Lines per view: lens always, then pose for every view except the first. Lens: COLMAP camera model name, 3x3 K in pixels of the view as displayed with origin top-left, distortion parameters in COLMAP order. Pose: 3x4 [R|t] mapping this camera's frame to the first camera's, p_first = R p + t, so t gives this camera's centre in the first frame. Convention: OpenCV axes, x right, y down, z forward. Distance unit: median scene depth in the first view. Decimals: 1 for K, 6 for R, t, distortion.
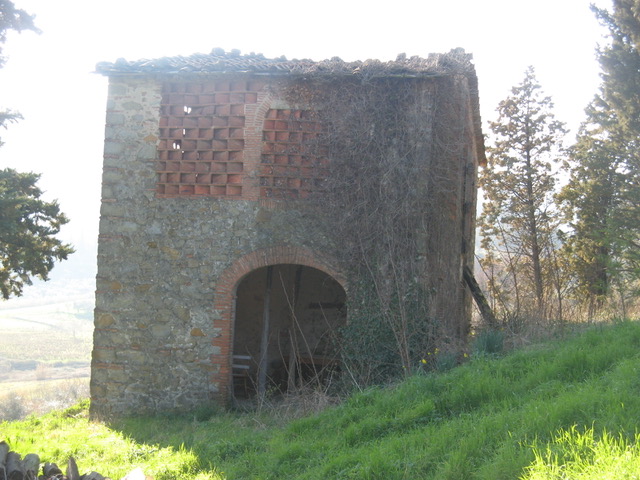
lens RADIAL K [[1121.3, 0, 318.8], [0, 1121.3, 241.2], [0, 0, 1]] dist [-0.081171, 0.000000]
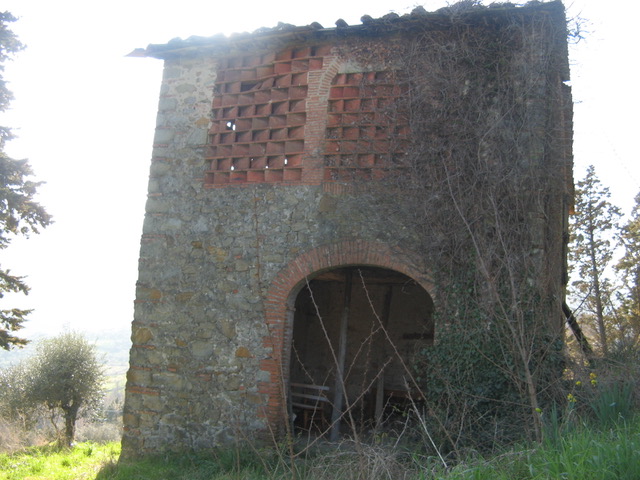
lens RADIAL K [[673.1, 0, 324.6], [0, 673.1, 237.3], [0, 0, 1]] dist [-0.160997, 0.000000]
pose [[0.986035, -0.004465, -0.166481, 0.026370], [-0.016070, 0.992425, -0.121794, 0.057010], [0.165764, 0.122769, 0.978494, 0.536452]]
